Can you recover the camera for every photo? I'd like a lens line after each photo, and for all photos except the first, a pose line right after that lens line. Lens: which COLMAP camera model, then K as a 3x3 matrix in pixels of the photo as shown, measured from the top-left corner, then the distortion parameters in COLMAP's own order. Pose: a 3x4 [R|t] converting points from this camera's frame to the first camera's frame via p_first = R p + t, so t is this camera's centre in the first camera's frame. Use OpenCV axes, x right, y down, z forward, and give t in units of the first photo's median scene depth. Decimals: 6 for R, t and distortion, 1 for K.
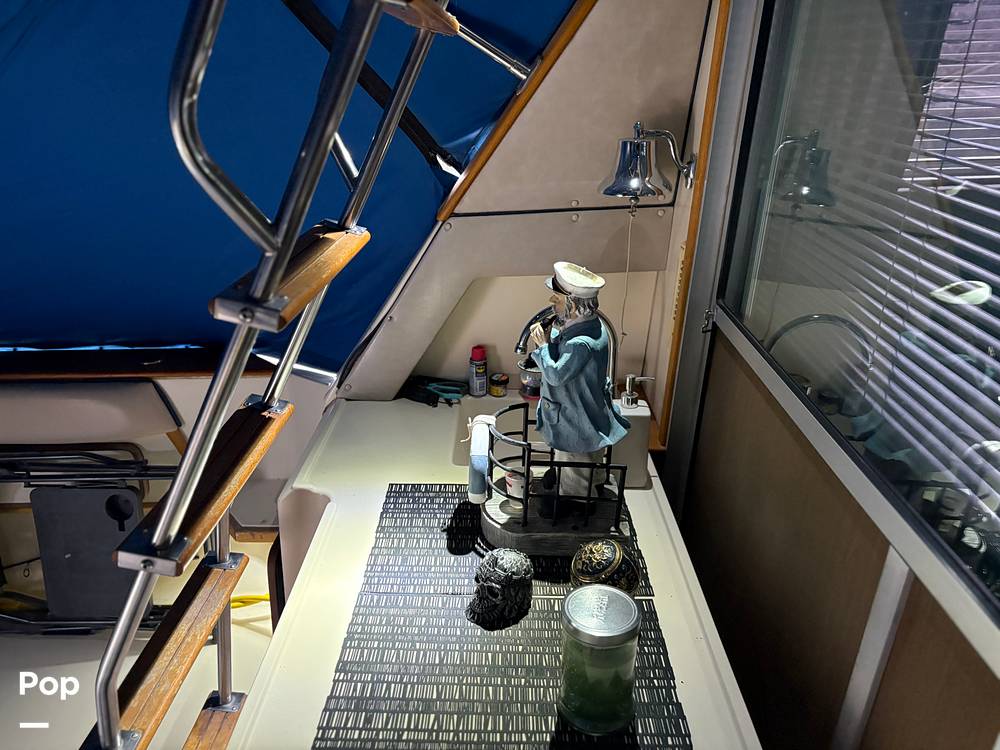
lens RADIAL K [[753.0, 0, 502.3], [0, 753.0, 380.2], [0, 0, 1]] dist [0.035758, -0.042315]
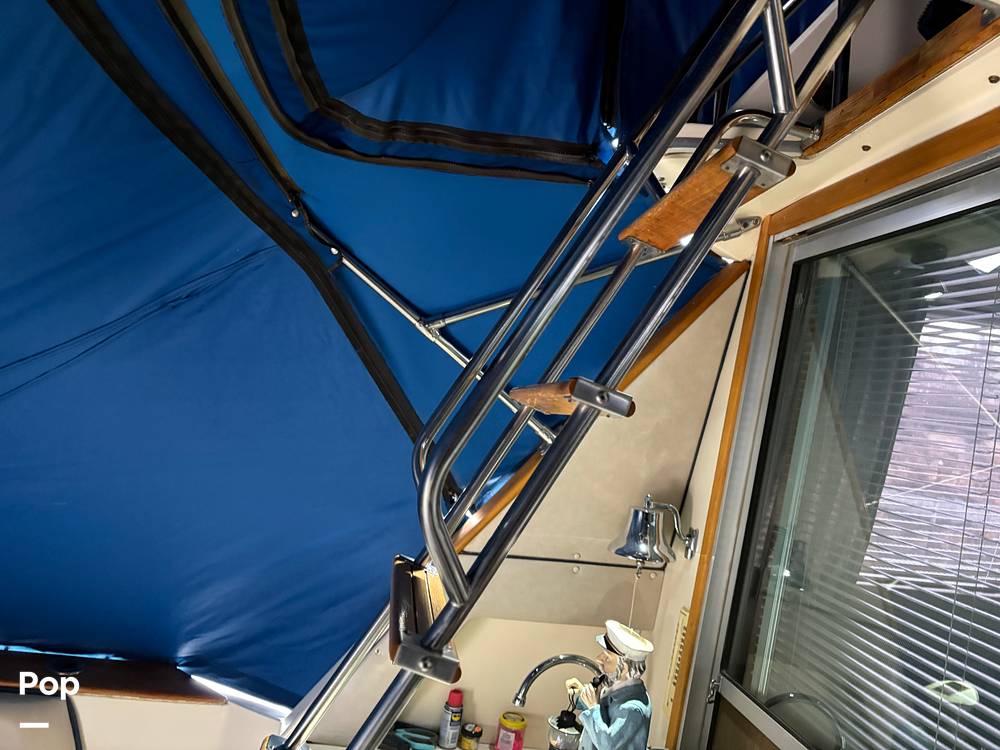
lens RADIAL K [[754.4, 0, 500.0], [0, 754.4, 375.0], [0, 0, 1]] dist [0.059970, -0.072557]
pose [[0.975900, 0.158715, 0.149765, -0.234733], [-0.082546, 0.903798, -0.419924, -0.007506], [-0.202006, 0.397441, 0.895117, -0.045184]]
